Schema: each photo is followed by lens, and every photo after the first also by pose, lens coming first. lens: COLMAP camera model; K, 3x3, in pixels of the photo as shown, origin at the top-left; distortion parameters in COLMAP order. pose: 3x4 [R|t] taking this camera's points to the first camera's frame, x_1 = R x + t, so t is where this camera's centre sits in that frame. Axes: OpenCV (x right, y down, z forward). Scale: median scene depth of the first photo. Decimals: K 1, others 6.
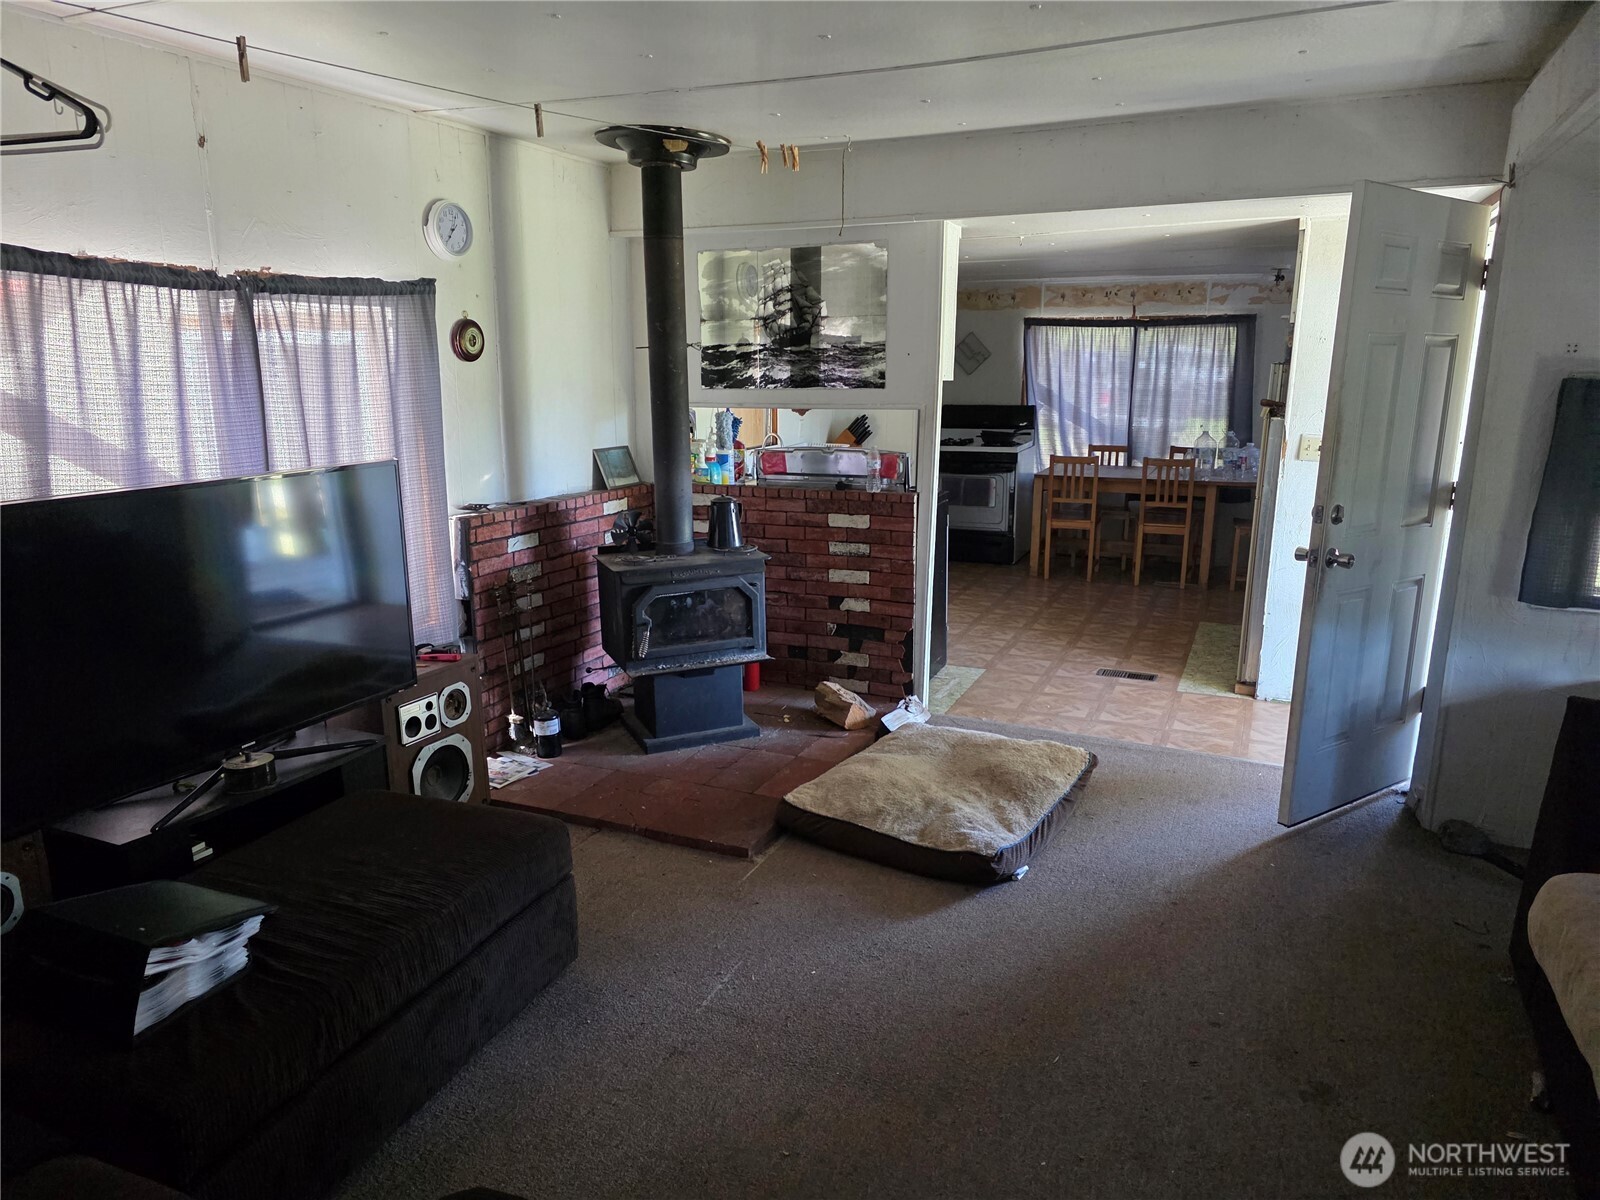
lens RADIAL K [[1055.9, 0, 800.2], [0, 1055.9, 594.6], [0, 0, 1]] dist [0.101358, -0.099499]
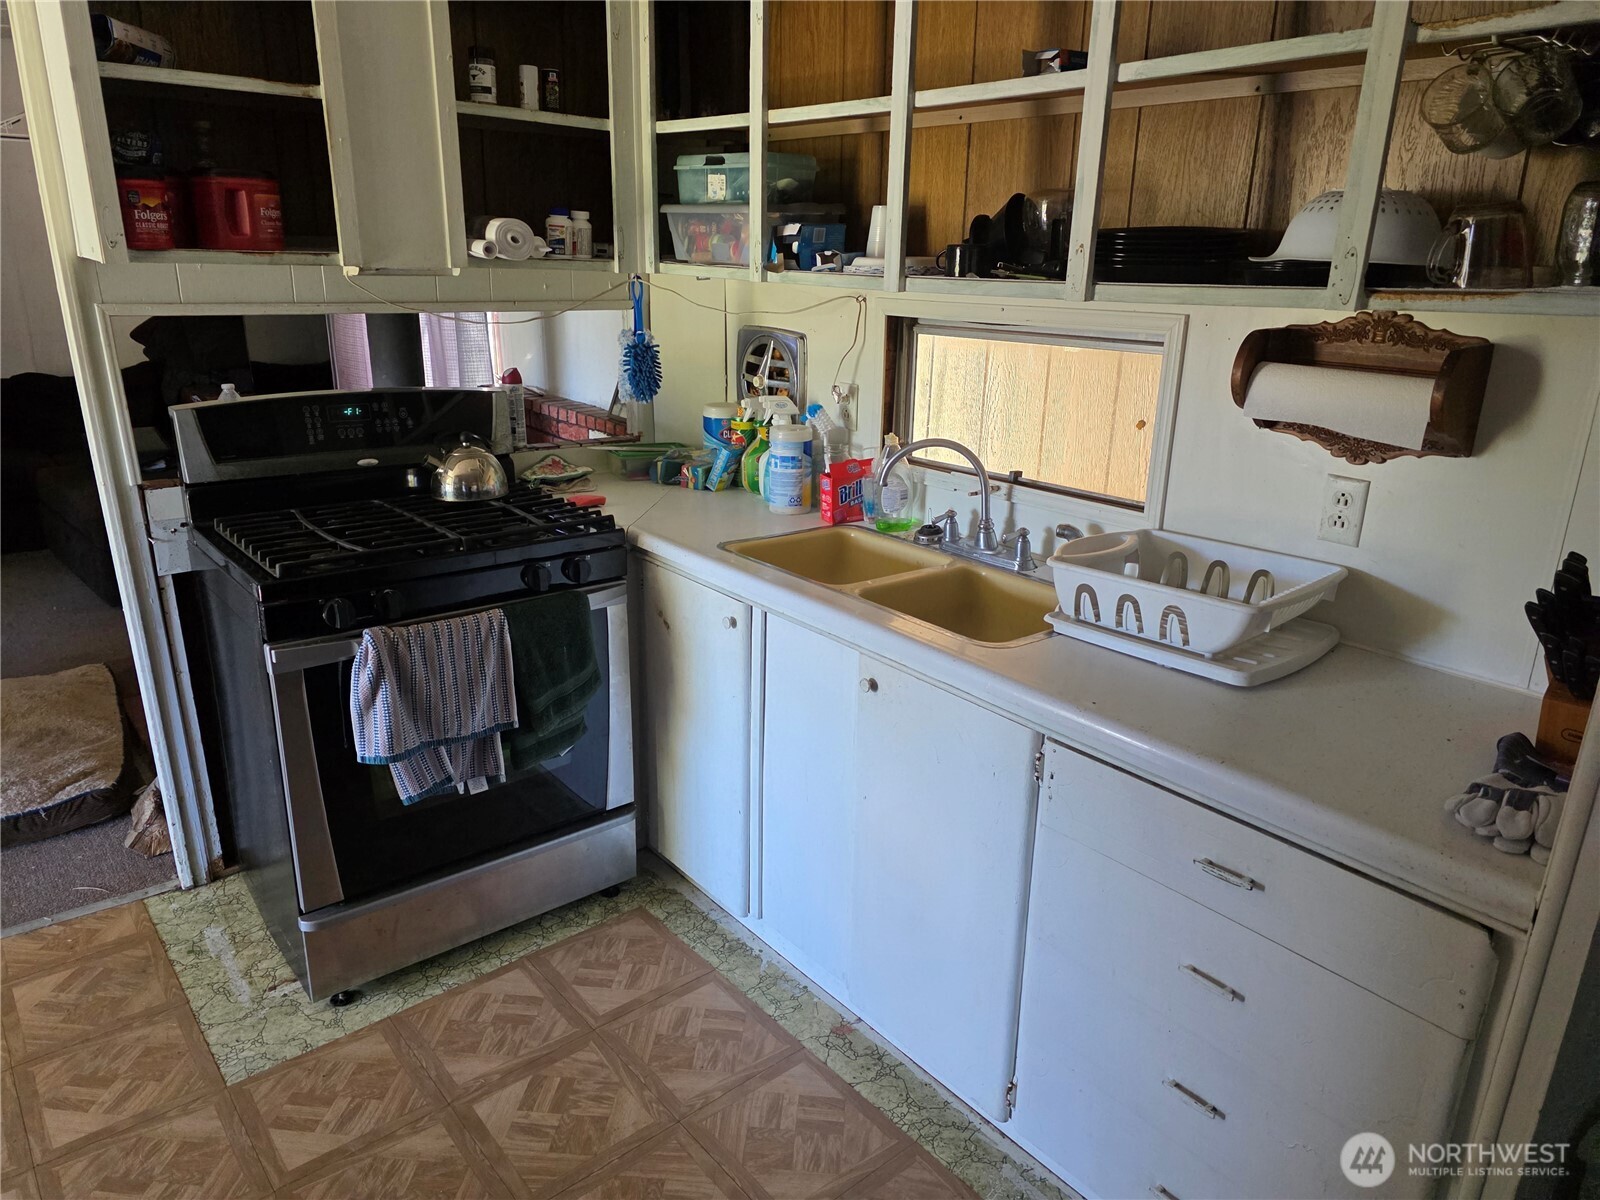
lens RADIAL K [[1055.9, 0, 800.2], [0, 1055.9, 594.6], [0, 0, 1]] dist [0.101358, -0.099499]
pose [[-0.446404, 0.270891, -0.852843, 0.380426], [-0.218260, 0.891329, 0.397359, -0.285804], [0.867805, 0.363524, -0.338769, 1.305340]]
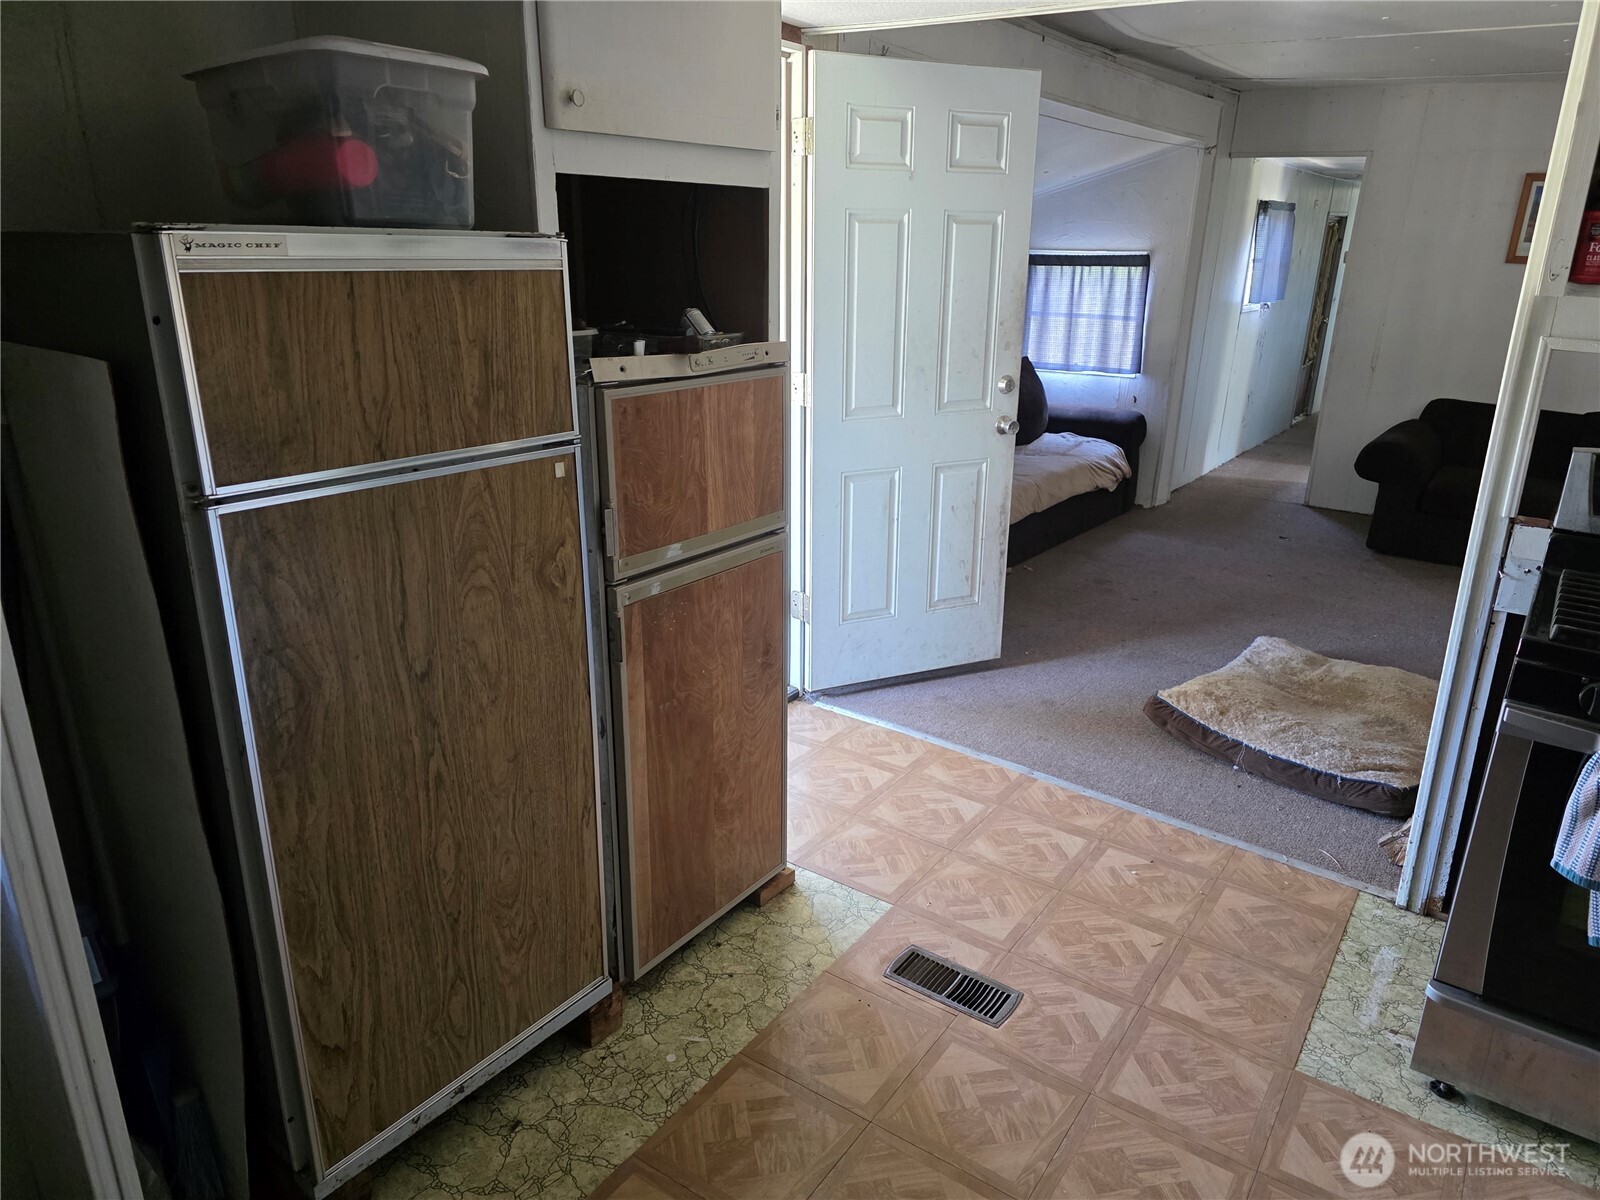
lens RADIAL K [[1055.9, 0, 800.2], [0, 1055.9, 594.6], [0, 0, 1]] dist [0.101358, -0.099499]
pose [[-0.980371, -0.084108, 0.178320, 0.314775], [0.019425, 0.858836, 0.511882, -0.295907], [-0.196201, 0.505298, -0.840344, 1.348360]]
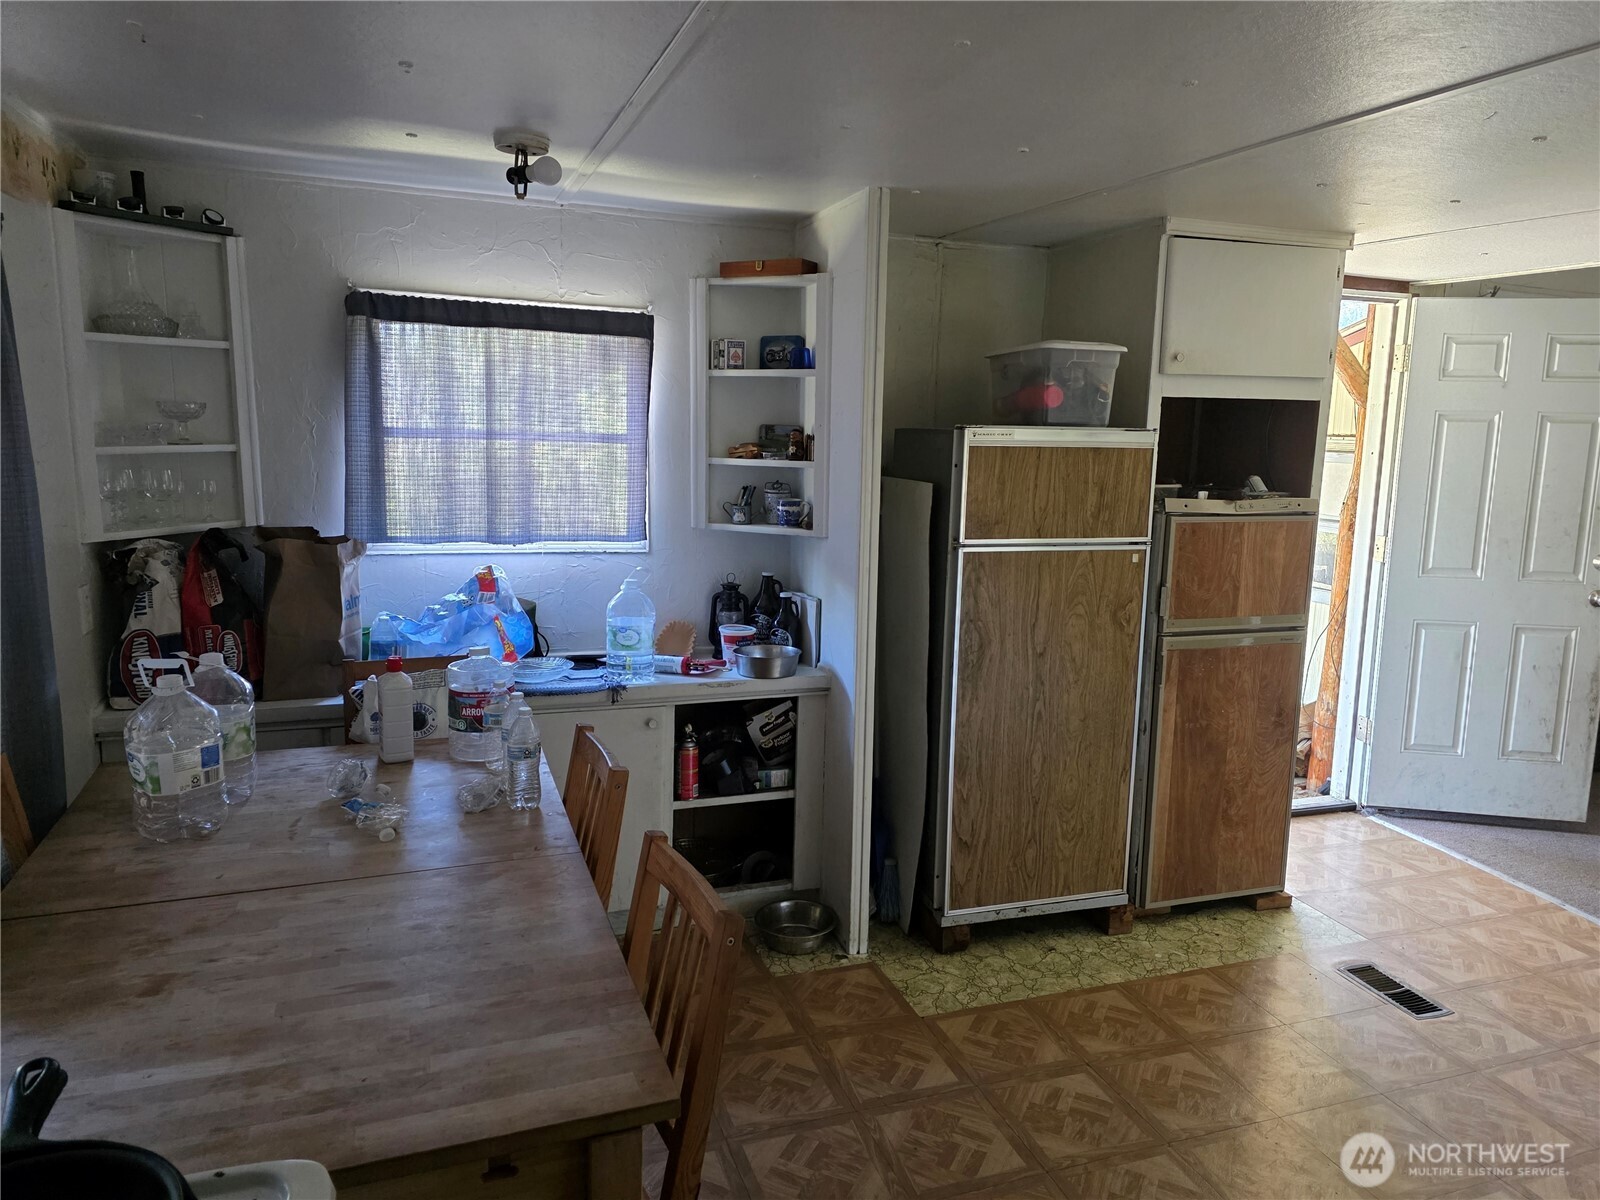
lens RADIAL K [[1080.6, 0, 797.4], [0, 1080.6, 574.1], [0, 0, 1]] dist [0.000098, -0.004536]
pose [[-0.673894, -0.133053, 0.726749, 0.140110], [0.131135, 0.946493, 0.294882, -0.351444], [-0.727097, 0.294021, -0.620388, 1.572649]]
